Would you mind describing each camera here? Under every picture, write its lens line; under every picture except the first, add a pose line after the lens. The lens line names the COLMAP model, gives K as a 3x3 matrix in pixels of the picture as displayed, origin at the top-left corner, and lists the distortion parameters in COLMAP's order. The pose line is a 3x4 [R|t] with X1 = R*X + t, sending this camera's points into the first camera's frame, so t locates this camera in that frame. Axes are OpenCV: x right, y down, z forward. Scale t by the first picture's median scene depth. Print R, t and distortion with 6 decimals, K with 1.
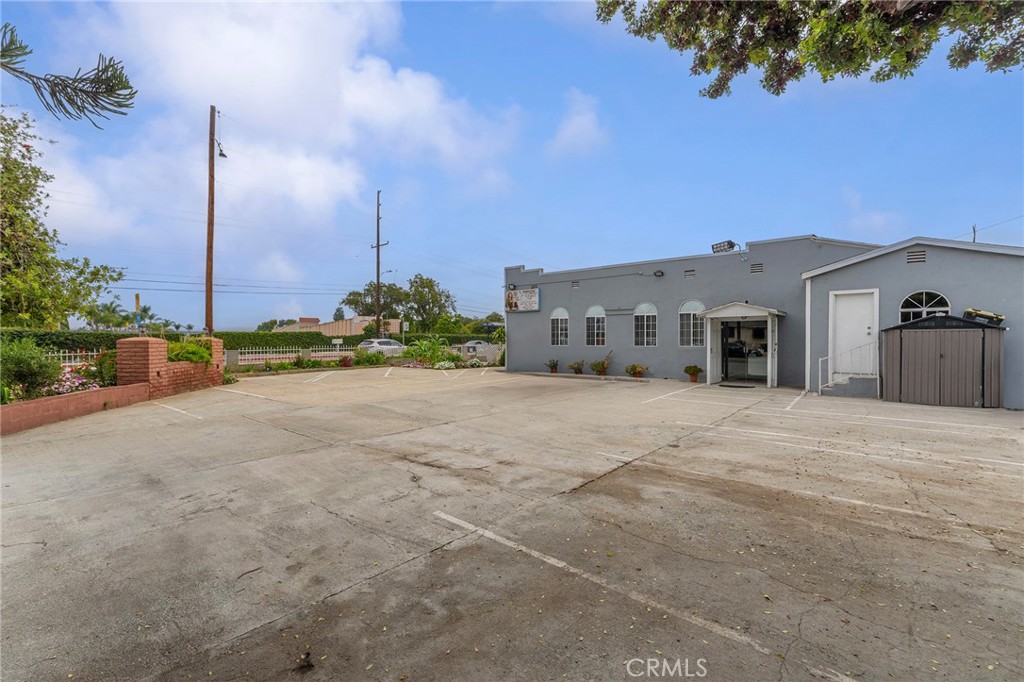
lens RADIAL K [[444.6, 0, 510.0], [0, 444.6, 337.4], [0, 0, 1]] dist [-0.001332, -0.000081]
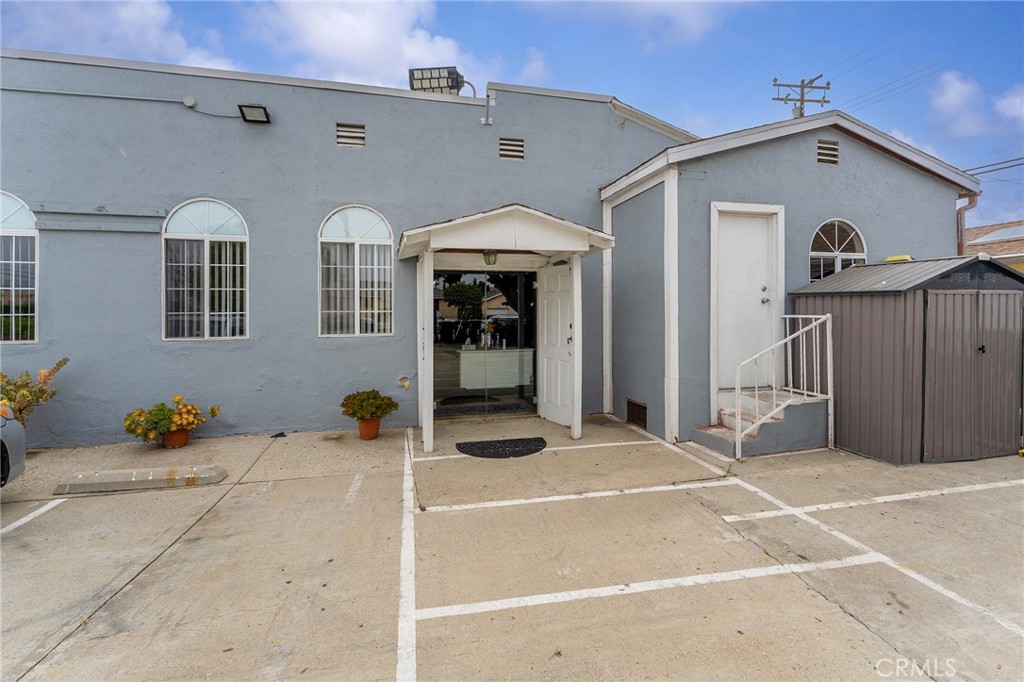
lens RADIAL K [[444.6, 0, 508.1], [0, 444.6, 312.6], [0, 0, 1]] dist [-0.001332, -0.000081]
pose [[0.610895, -0.000103, 0.791712, 0.207337], [0.002900, 0.999994, -0.002108, 0.002835], [-0.791707, 0.003584, 0.610891, 0.712240]]
